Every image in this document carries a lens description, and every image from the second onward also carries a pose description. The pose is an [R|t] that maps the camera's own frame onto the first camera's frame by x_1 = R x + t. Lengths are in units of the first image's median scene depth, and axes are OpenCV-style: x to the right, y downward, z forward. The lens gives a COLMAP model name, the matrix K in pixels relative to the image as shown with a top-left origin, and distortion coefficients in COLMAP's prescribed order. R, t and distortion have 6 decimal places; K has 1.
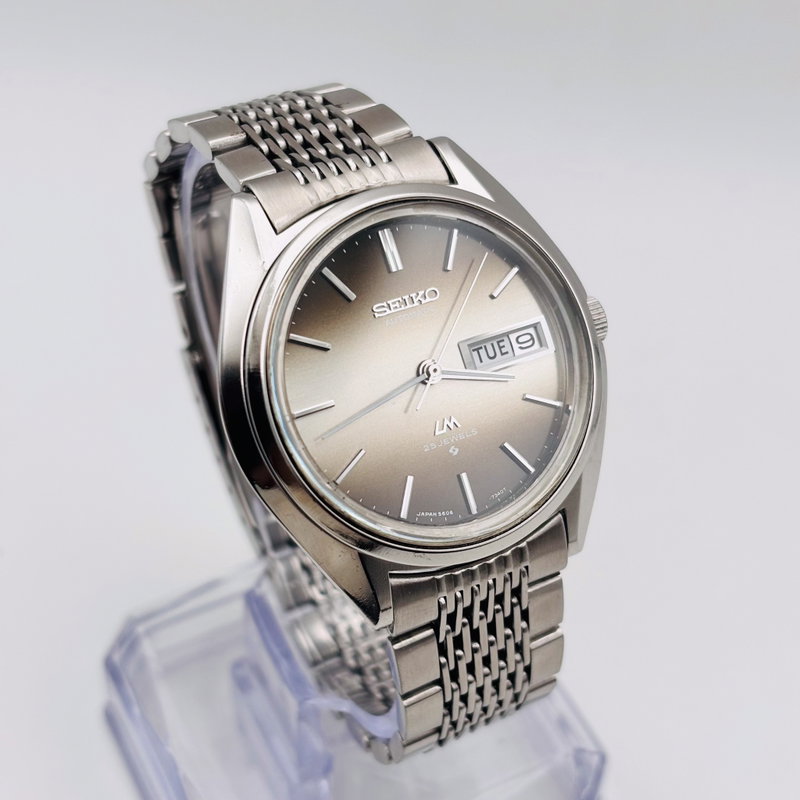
lens RADIAL K [[1598.9, 0, 380.2], [0, 1598.9, 399.4], [0, 0, 1]] dist [-0.008244, -0.298478]
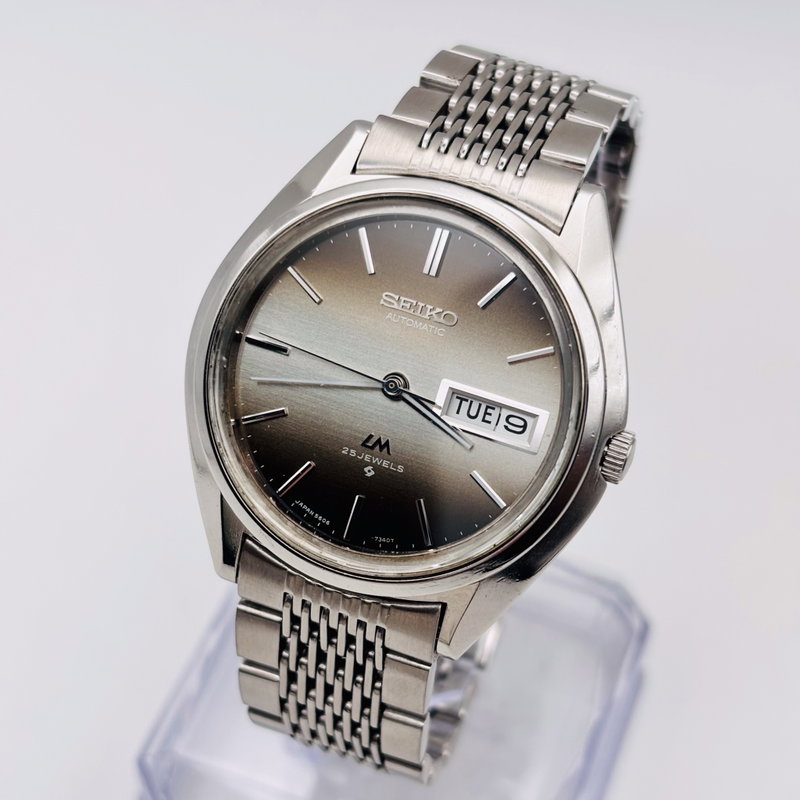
lens RADIAL K [[1614.4, 0, 361.1], [0, 1614.4, 399.3], [0, 0, 1]] dist [0.014804, -0.561596]
pose [[0.665723, 0.559425, -0.493819, 0.461119], [-0.532369, 0.819791, 0.211011, -0.188351], [0.522873, 0.122419, 0.843574, 0.201052]]
